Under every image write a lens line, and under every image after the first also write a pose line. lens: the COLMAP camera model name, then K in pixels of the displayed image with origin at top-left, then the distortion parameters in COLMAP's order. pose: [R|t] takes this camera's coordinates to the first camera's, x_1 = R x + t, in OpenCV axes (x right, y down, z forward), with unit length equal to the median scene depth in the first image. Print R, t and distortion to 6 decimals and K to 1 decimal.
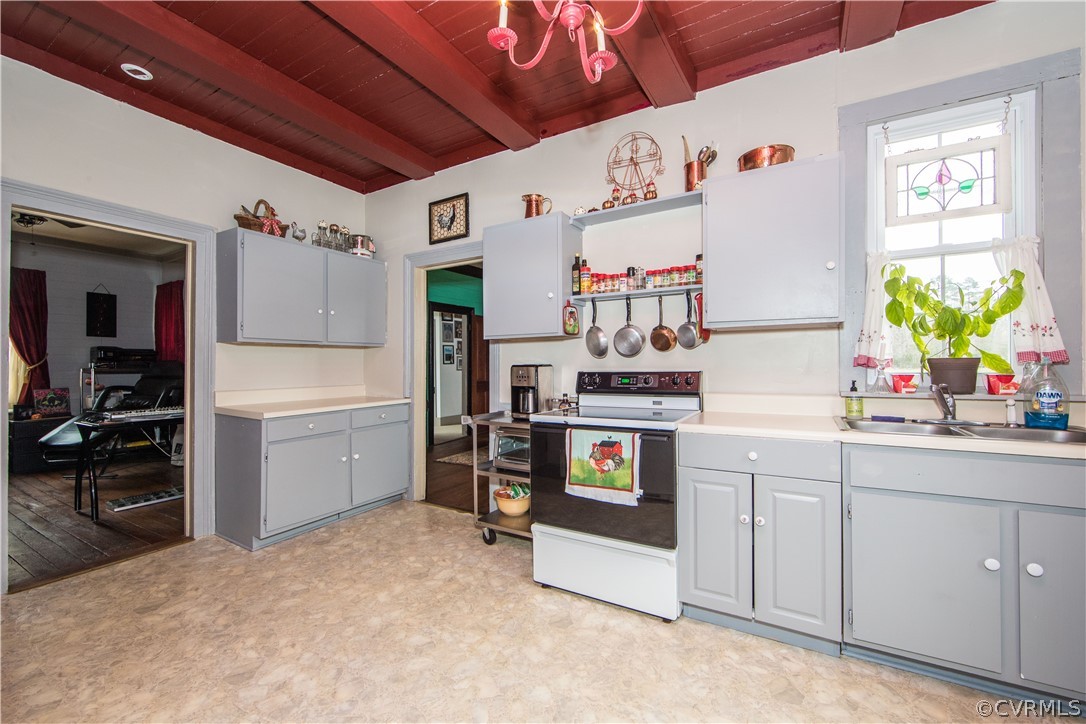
lens RADIAL K [[436.9, 0, 546.9], [0, 436.9, 364.2], [0, 0, 1]] dist [-0.015079, 0.003098]
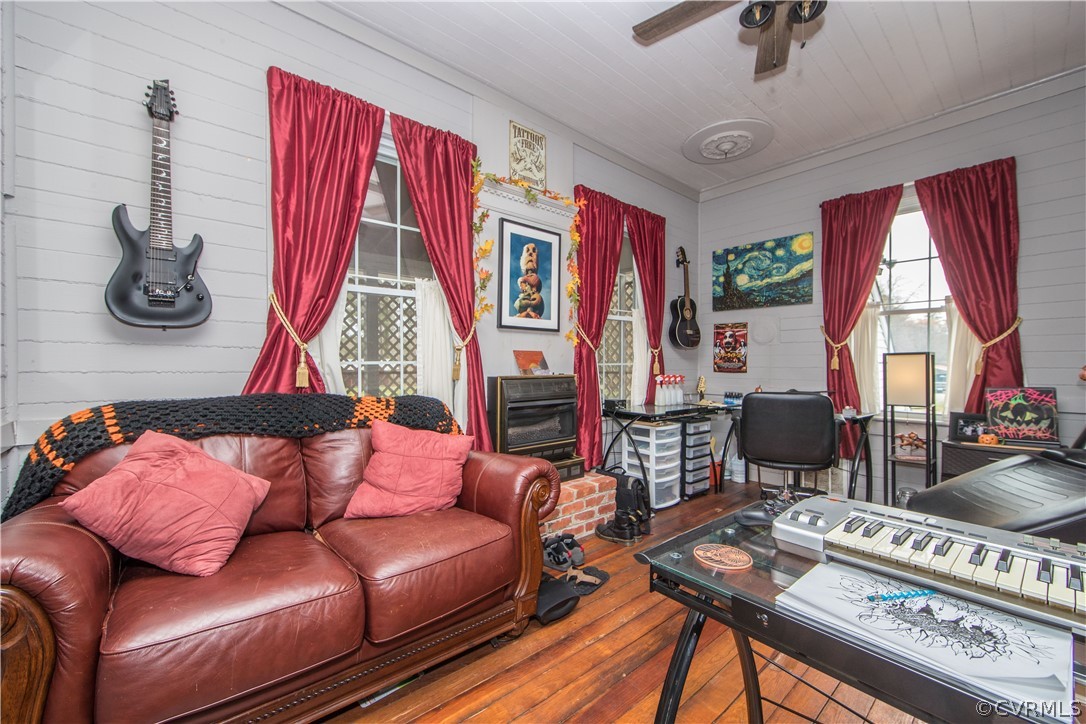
lens RADIAL K [[430.8, 0, 547.3], [0, 430.8, 364.0], [0, 0, 1]] dist [-0.015749, 0.003041]
pose [[-0.328231, 0.002260, -0.944595, -0.515857], [0.001848, 0.999997, 0.001750, 0.028530], [0.944596, -0.001171, -0.328234, 0.653450]]
